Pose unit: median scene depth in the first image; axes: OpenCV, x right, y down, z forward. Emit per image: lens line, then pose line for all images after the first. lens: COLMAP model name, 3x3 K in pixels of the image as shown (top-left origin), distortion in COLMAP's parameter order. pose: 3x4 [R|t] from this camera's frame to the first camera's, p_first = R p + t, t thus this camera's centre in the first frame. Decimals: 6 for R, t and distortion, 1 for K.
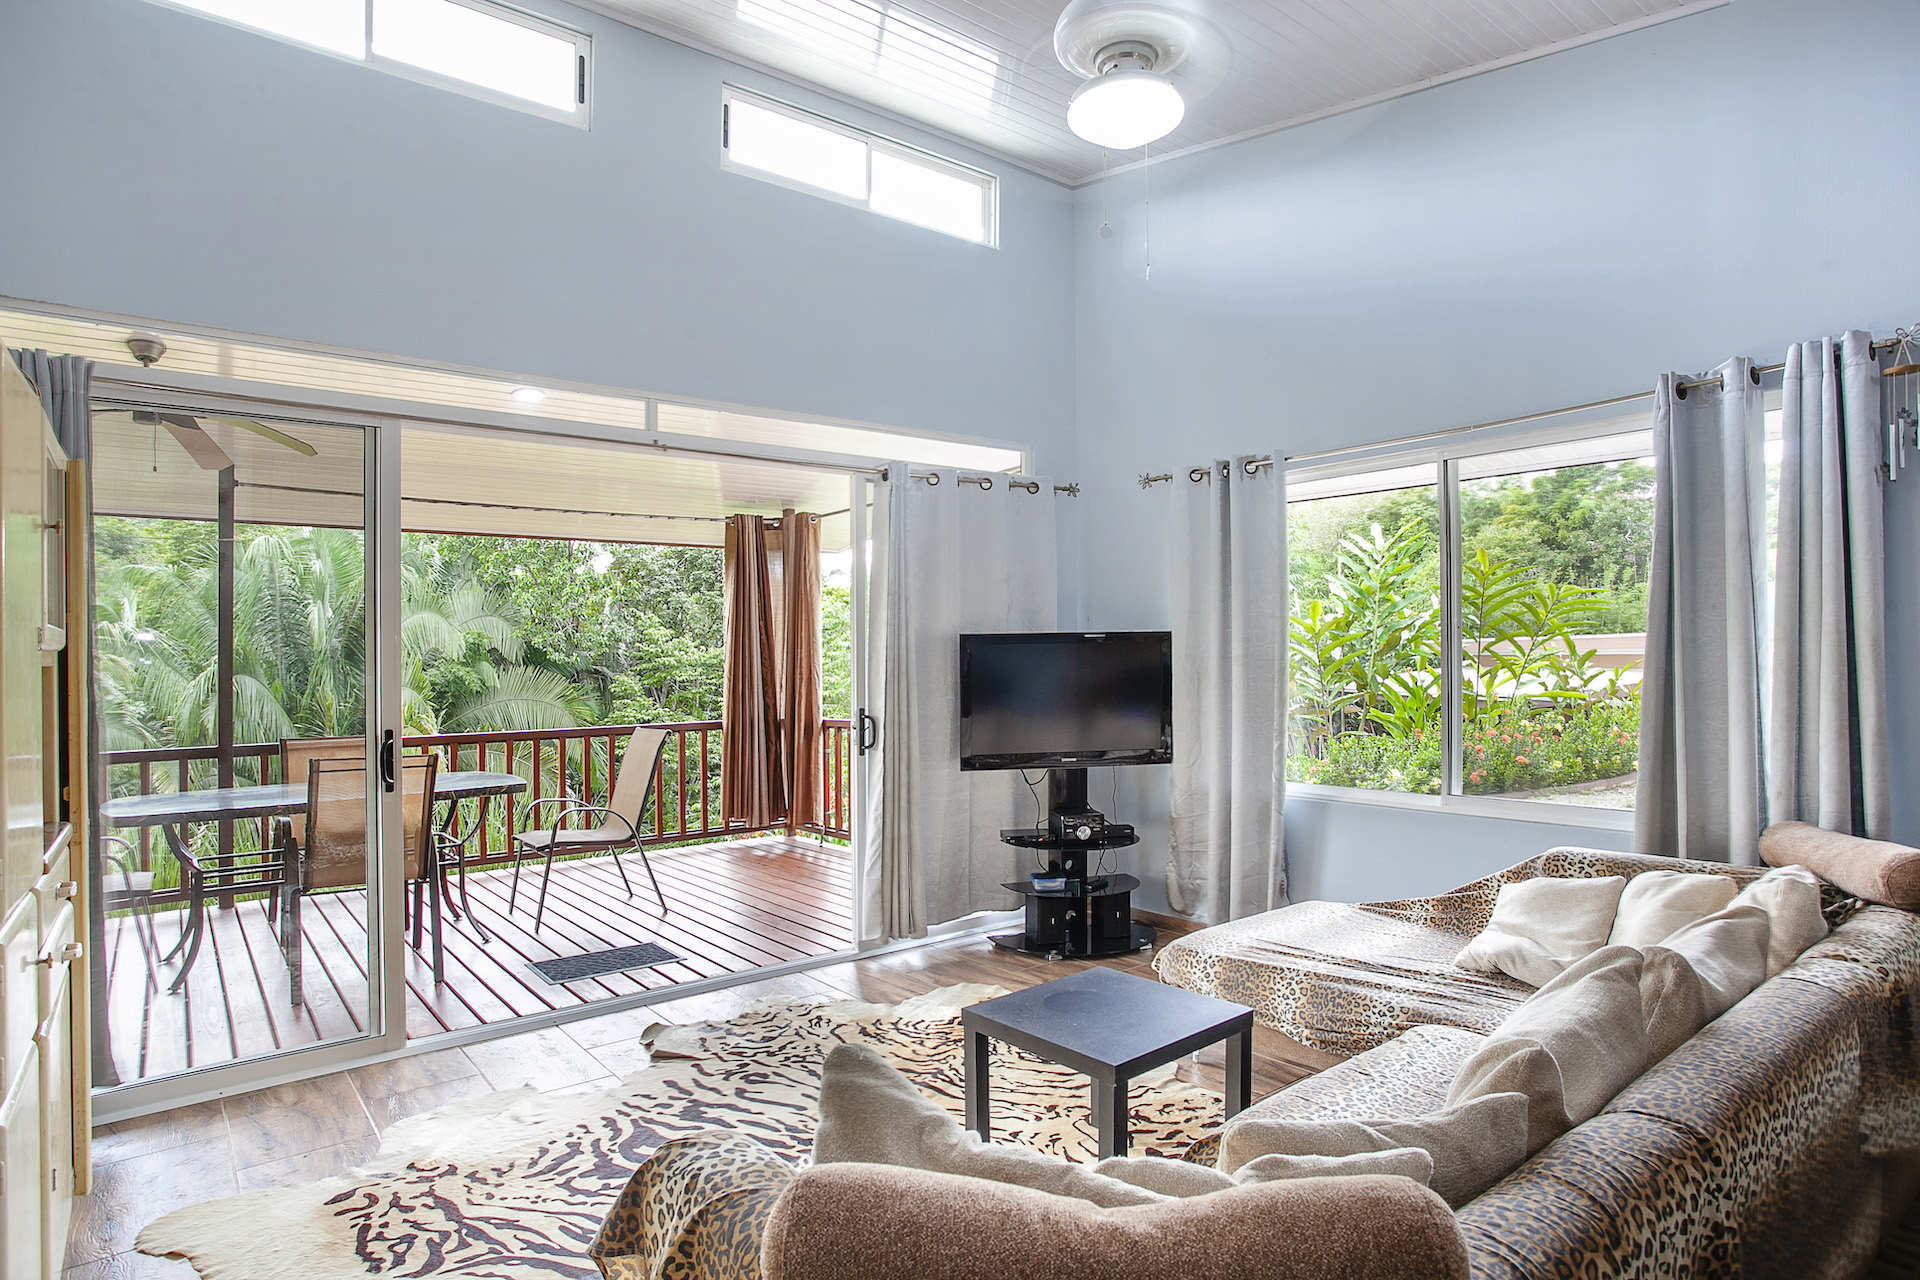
lens RADIAL K [[1044.3, 0, 960.0], [0, 1044.3, 640.0], [0, 0, 1]] dist [-0.040895, 0.001635]
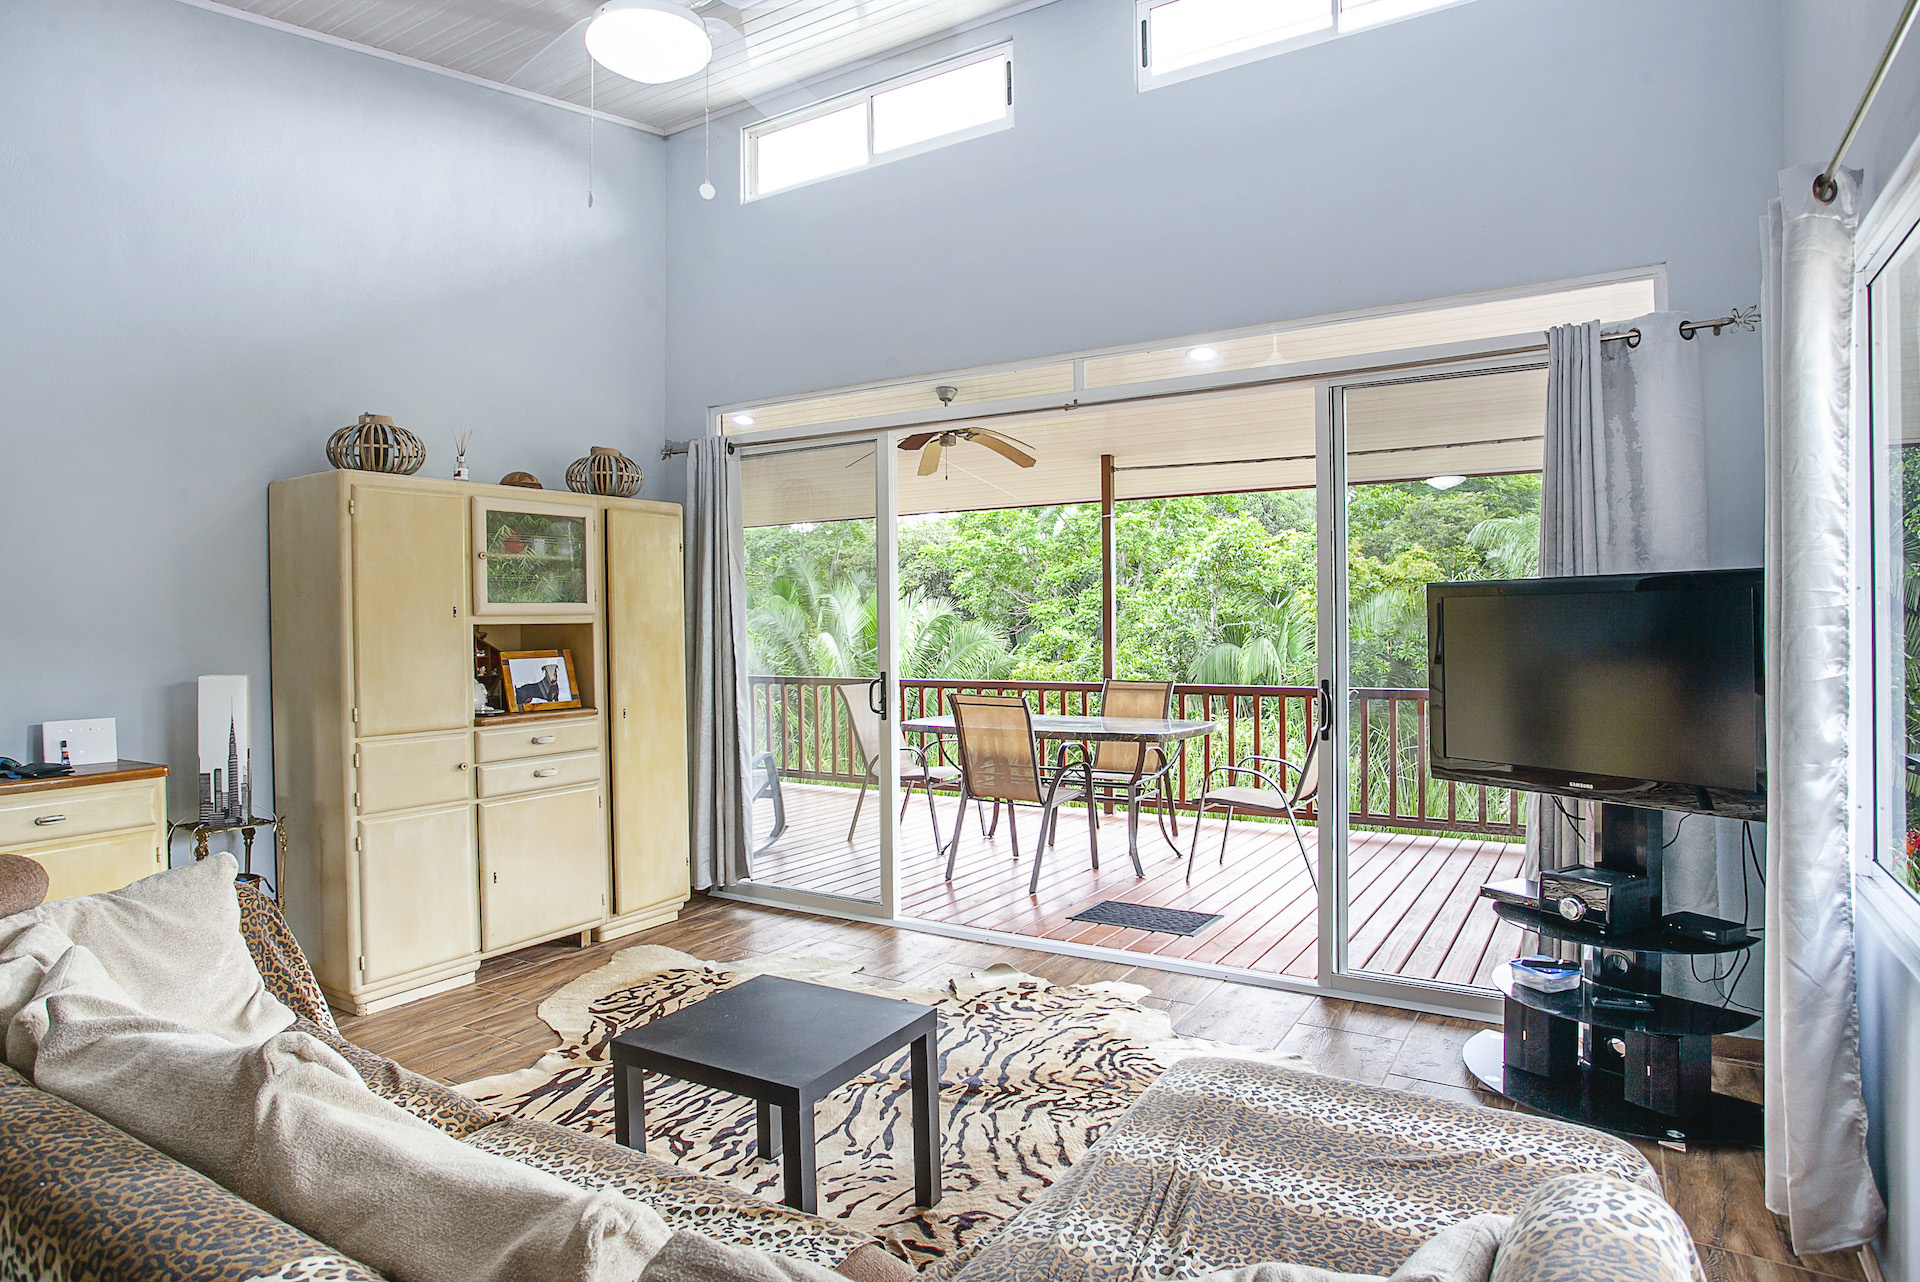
lens RADIAL K [[1102.7, 0, 958.0], [0, 1102.7, 612.2], [0, 0, 1]] dist [-0.061766, 0.001092]
pose [[0.333052, 0.001322, -0.942907, 0.738516], [0.022439, 0.999705, 0.009328, 0.000812], [0.942641, -0.024264, 0.332924, 0.586823]]
